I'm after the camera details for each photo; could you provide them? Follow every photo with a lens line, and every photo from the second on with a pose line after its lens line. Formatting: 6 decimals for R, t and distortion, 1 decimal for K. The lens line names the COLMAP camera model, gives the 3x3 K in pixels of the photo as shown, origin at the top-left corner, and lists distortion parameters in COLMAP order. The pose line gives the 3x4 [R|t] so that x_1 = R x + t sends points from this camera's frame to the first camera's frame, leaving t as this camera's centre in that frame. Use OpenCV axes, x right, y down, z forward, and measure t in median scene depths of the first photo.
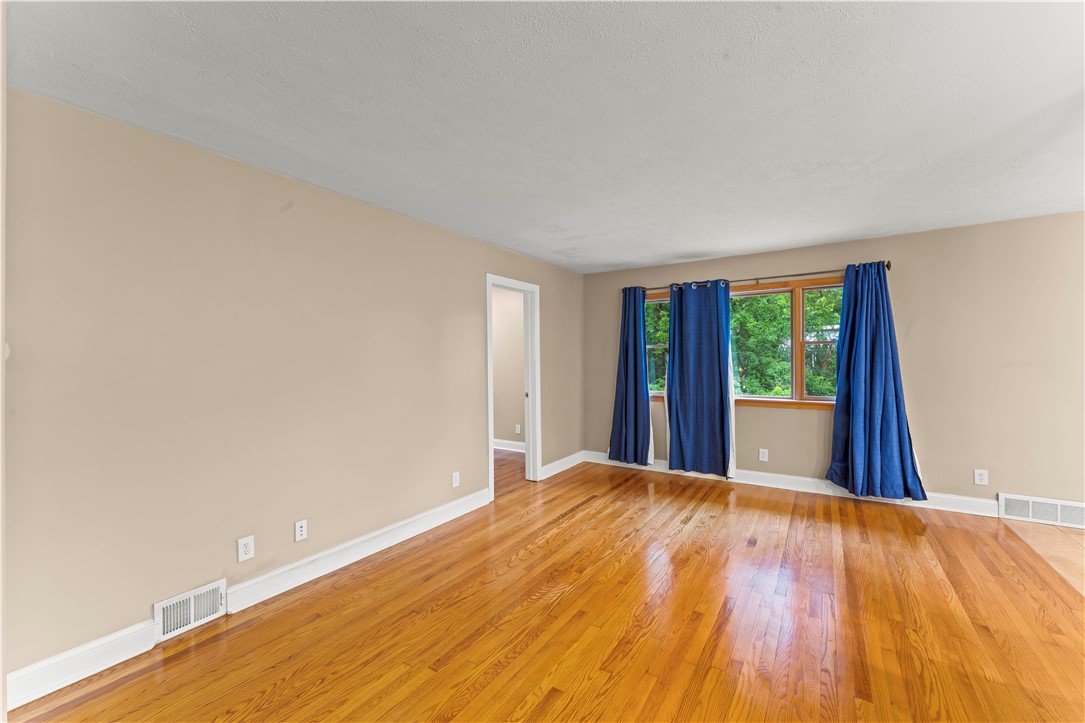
lens RADIAL K [[434.9, 0, 541.5], [0, 434.9, 363.0], [0, 0, 1]] dist [-0.009732, 0.000356]
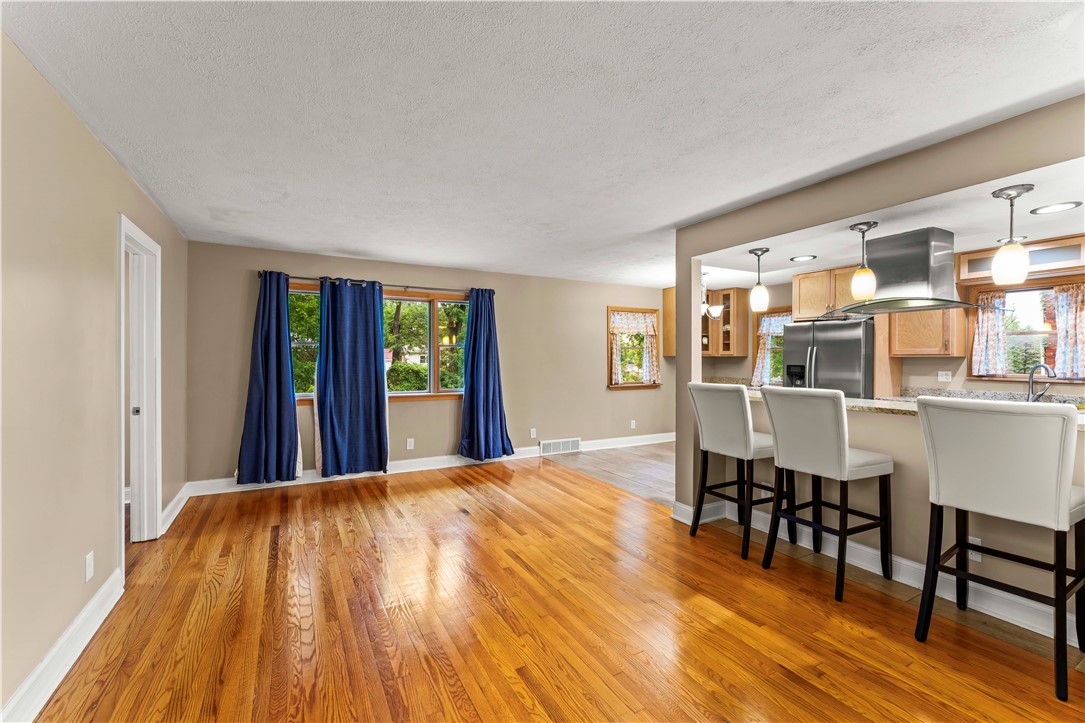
lens RADIAL K [[434.9, 0, 546.0], [0, 434.9, 358.8], [0, 0, 1]] dist [-0.009732, 0.000356]
pose [[0.472361, 0.007591, 0.881373, -0.322257], [0.002007, 0.999951, -0.009688, 0.003045], [-0.881403, 0.006345, 0.472322, 0.162008]]
